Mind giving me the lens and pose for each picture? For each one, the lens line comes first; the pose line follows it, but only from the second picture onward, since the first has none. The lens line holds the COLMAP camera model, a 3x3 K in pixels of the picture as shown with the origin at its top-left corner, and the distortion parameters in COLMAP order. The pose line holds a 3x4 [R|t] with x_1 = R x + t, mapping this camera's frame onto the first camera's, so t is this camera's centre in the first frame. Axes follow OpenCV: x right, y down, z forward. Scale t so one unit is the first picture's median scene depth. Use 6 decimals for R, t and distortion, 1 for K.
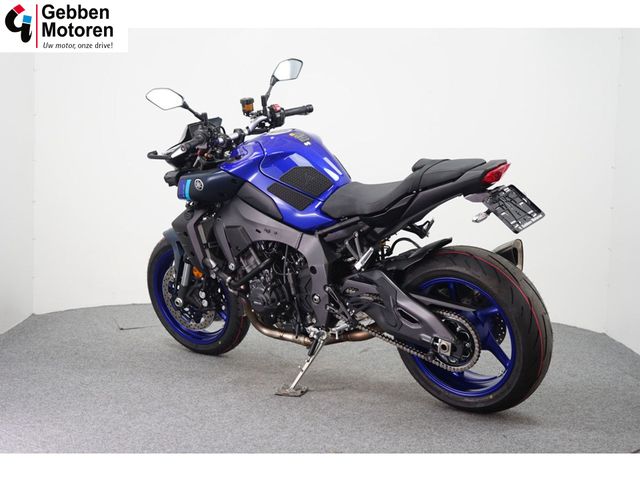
lens RADIAL K [[1021.9, 0, 320.0], [0, 1021.9, 240.0], [0, 0, 1]] dist [0.010695, 0.002829]
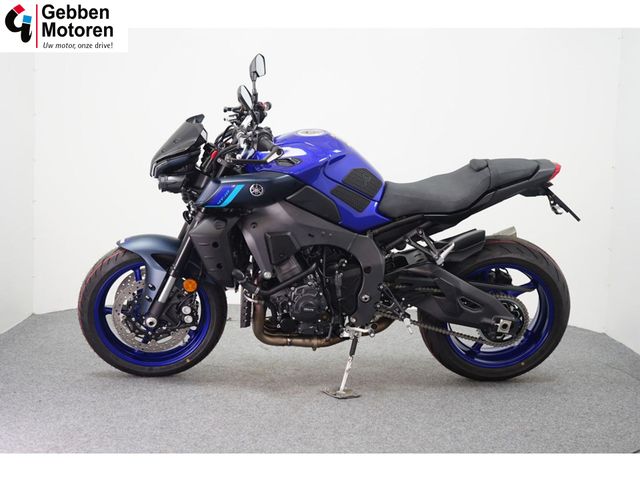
lens RADIAL K [[1021.9, 0, 320.0], [0, 1021.9, 240.0], [0, 0, 1]] dist [0.010695, 0.002829]
pose [[0.731821, -0.077811, 0.677040, -0.724761], [0.057013, 0.996968, 0.052953, -0.056542], [-0.679108, -0.000152, 0.734039, 0.288332]]
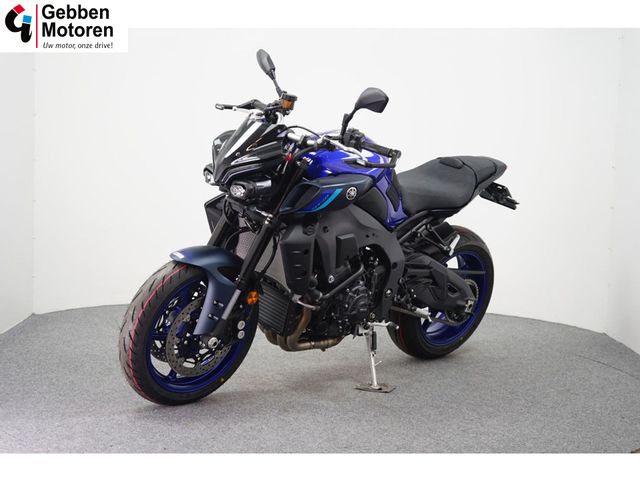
lens RADIAL K [[1021.9, 0, 320.0], [0, 1021.9, 240.0], [0, 0, 1]] dist [0.010695, 0.002829]
pose [[0.145771, -0.122925, 0.981652, -1.047401], [0.063483, 0.991368, 0.114715, -0.122522], [-0.987280, 0.045596, 0.152316, 0.913659]]
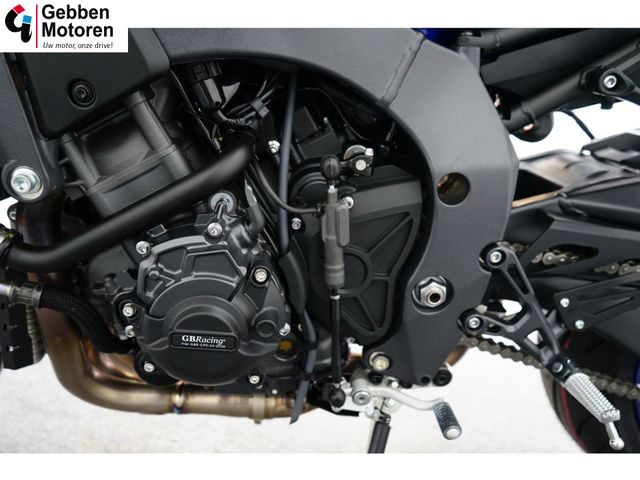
lens RADIAL K [[526.4, 0, 320.0], [0, 526.4, 240.0], [0, 0, 1]] dist [-0.001042, 0.001949]
pose [[0.734010, -0.071153, 0.675401, -0.122743], [0.010986, 0.995610, 0.092949, 0.029661], [-0.679050, -0.060805, 0.731569, 0.924100]]
